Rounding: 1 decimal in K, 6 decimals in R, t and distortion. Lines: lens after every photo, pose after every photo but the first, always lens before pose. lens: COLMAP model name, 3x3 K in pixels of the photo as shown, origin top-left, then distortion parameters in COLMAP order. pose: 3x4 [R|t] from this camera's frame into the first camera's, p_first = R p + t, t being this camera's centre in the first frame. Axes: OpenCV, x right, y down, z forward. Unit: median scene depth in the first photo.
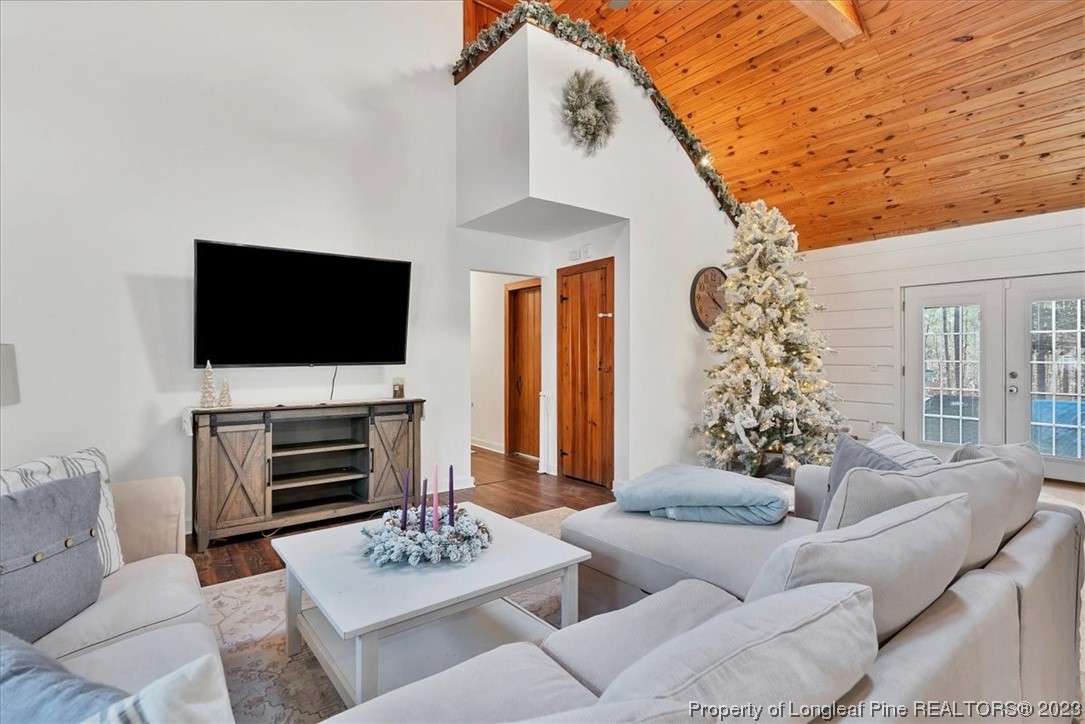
lens RADIAL K [[523.5, 0, 540.9], [0, 523.5, 352.5], [0, 0, 1]] dist [-0.000516, 0.000332]
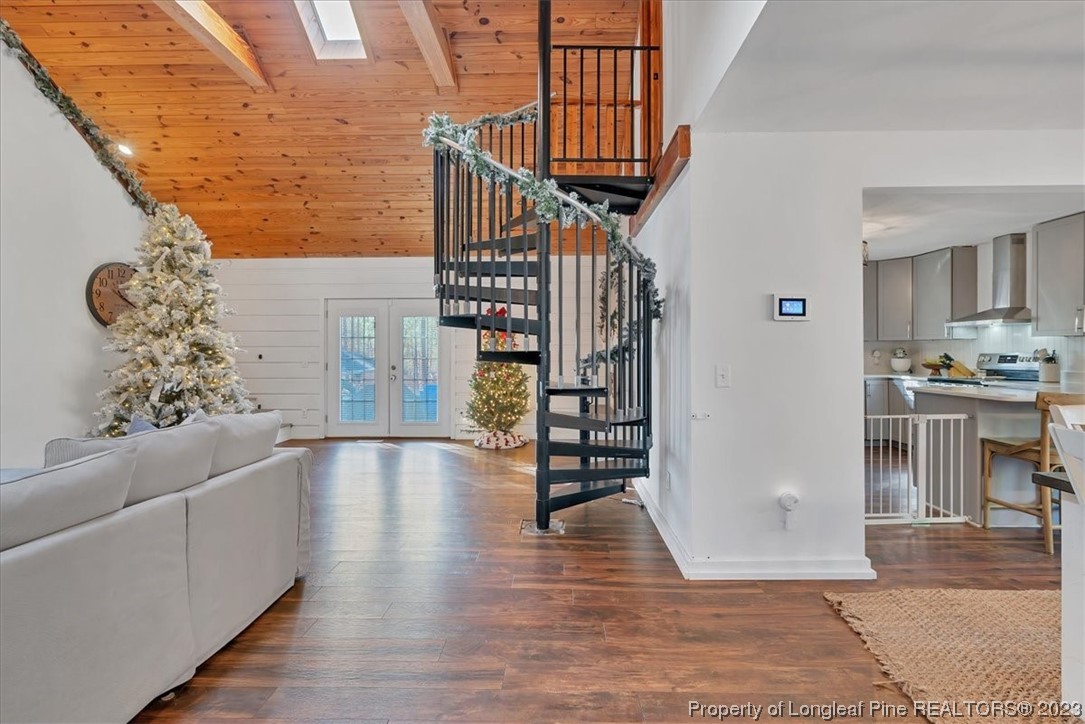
lens RADIAL K [[510.5, 0, 544.0], [0, 510.5, 346.3], [0, 0, 1]] dist [-0.001255, 0.004432]
pose [[0.628113, 0.007531, 0.778085, 0.095149], [0.000073, 0.999953, -0.009737, -0.000794], [-0.778122, 0.006173, 0.628083, -0.207861]]
